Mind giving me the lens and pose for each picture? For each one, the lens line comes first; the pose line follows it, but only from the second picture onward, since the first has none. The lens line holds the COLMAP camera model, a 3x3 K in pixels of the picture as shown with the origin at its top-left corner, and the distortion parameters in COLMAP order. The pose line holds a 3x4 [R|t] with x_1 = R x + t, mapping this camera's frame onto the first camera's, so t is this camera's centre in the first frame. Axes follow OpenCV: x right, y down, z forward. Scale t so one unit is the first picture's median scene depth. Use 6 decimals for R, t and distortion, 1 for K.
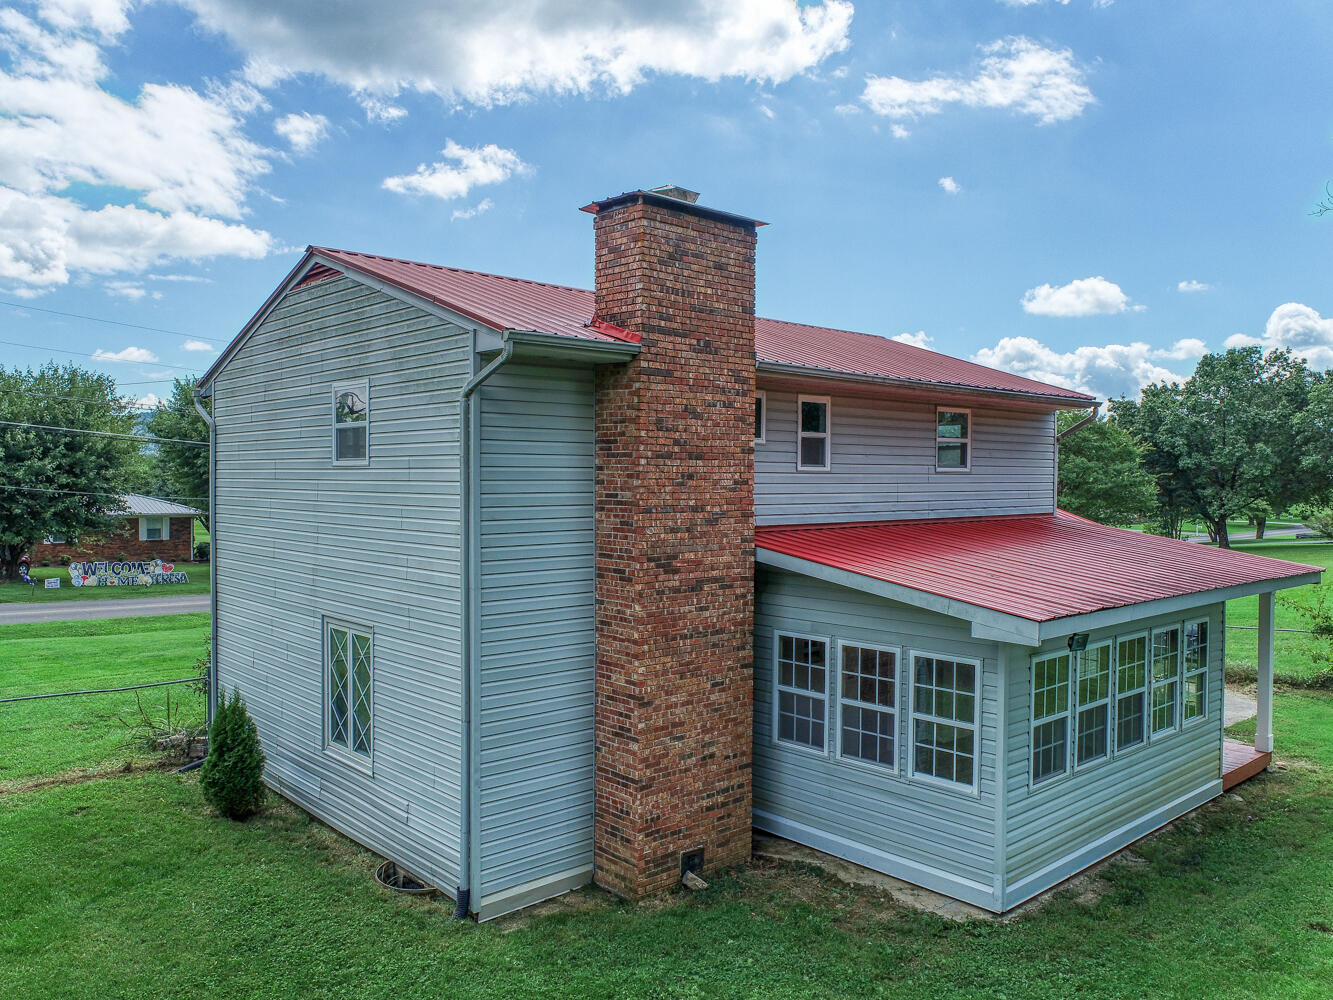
lens RADIAL K [[1014.8, 0, 666.5], [0, 1014.8, 500.0], [0, 0, 1]] dist [-0.005028, -0.013673]
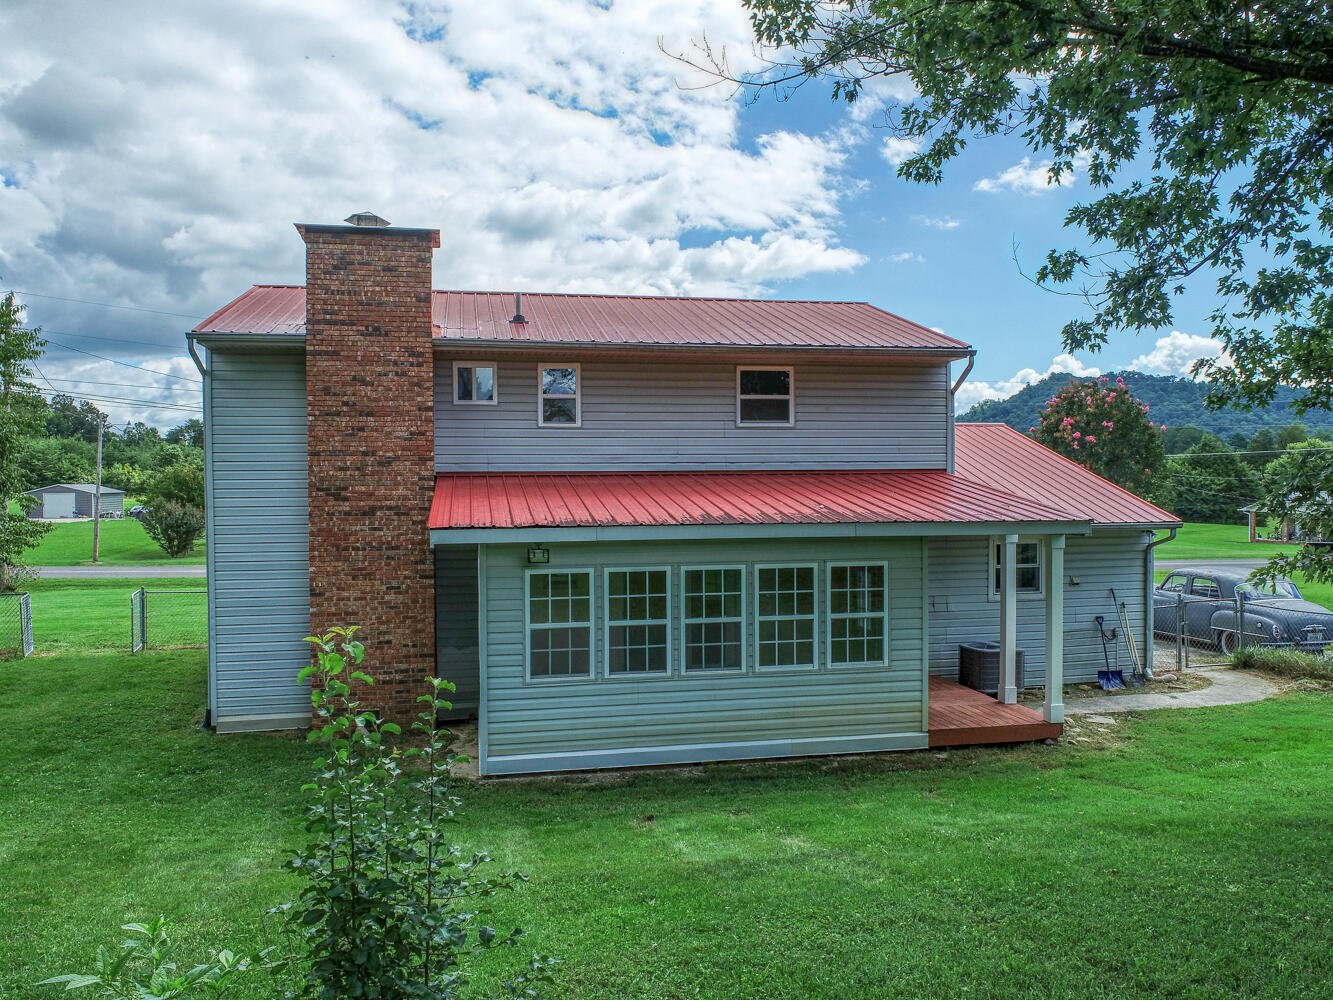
lens RADIAL K [[1014.8, 0, 666.5], [0, 1014.8, 500.0], [0, 0, 1]] dist [-0.005028, -0.013673]
pose [[0.856056, -0.001161, -0.516881, 1.048106], [-0.001222, 0.999990, -0.004270, 0.074754], [0.516881, 0.004287, 0.856046, 0.063914]]
